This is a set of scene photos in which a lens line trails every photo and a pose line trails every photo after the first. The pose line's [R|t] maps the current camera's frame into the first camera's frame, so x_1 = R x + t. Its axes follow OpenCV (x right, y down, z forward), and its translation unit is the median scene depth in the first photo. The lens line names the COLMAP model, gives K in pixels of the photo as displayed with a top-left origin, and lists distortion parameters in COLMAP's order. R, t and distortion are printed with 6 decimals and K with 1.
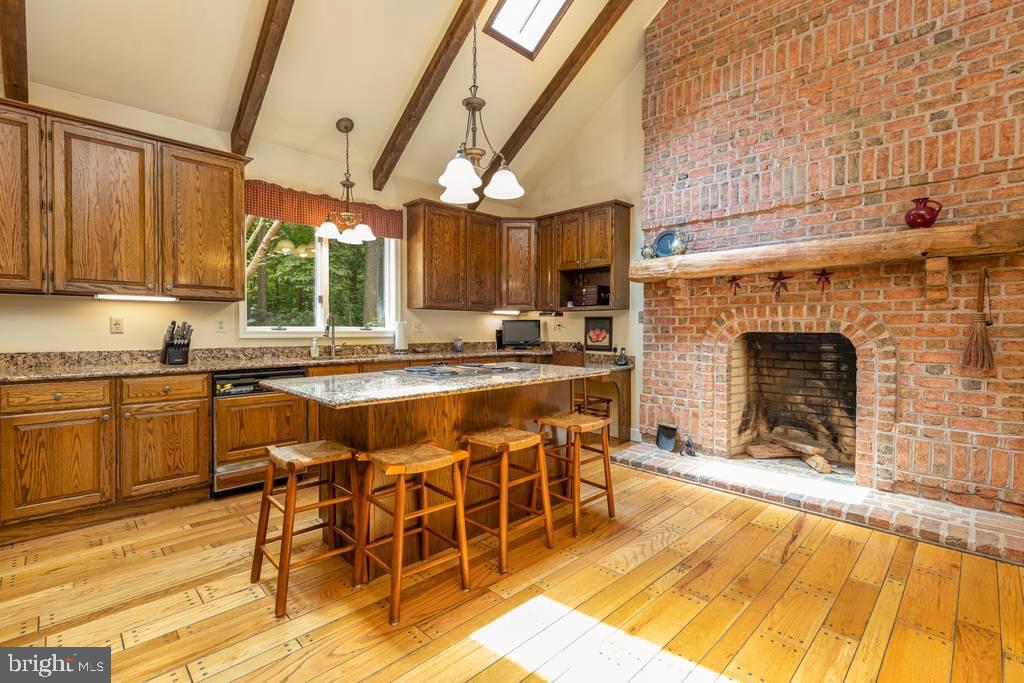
lens RADIAL K [[457.4, 0, 520.9], [0, 457.4, 334.3], [0, 0, 1]] dist [0.007542, -0.001133]
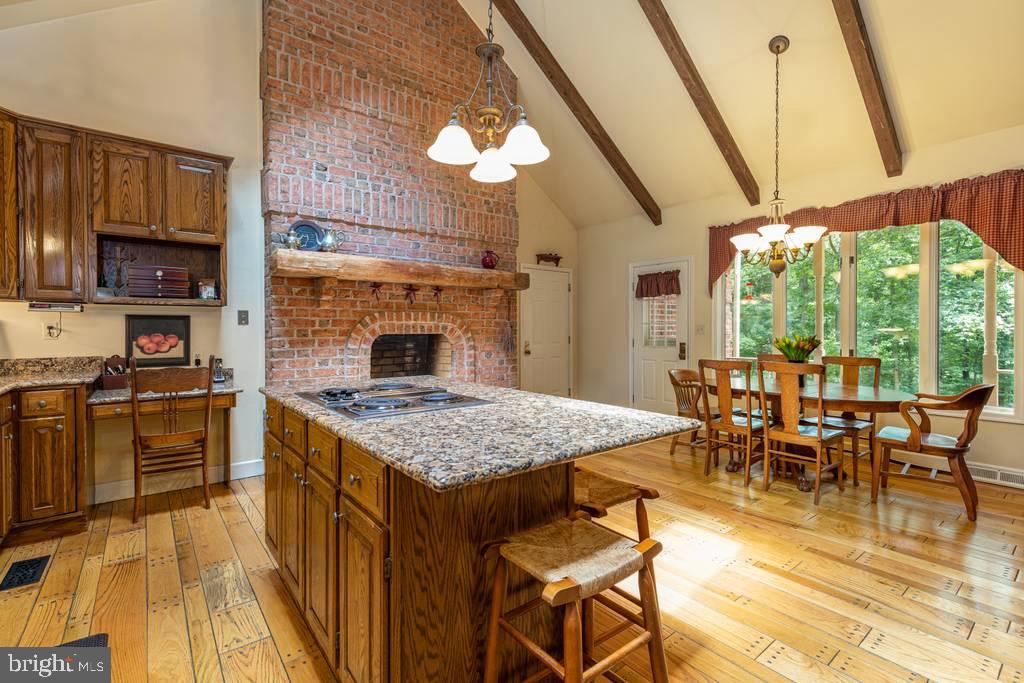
lens RADIAL K [[457.4, 0, 506.4], [0, 457.4, 334.0], [0, 0, 1]] dist [0.007542, -0.001133]
pose [[0.132200, -0.011893, 0.991152, -0.550686], [0.018661, 0.999781, 0.009507, -0.010116], [-0.991047, 0.017239, 0.132393, 0.543160]]
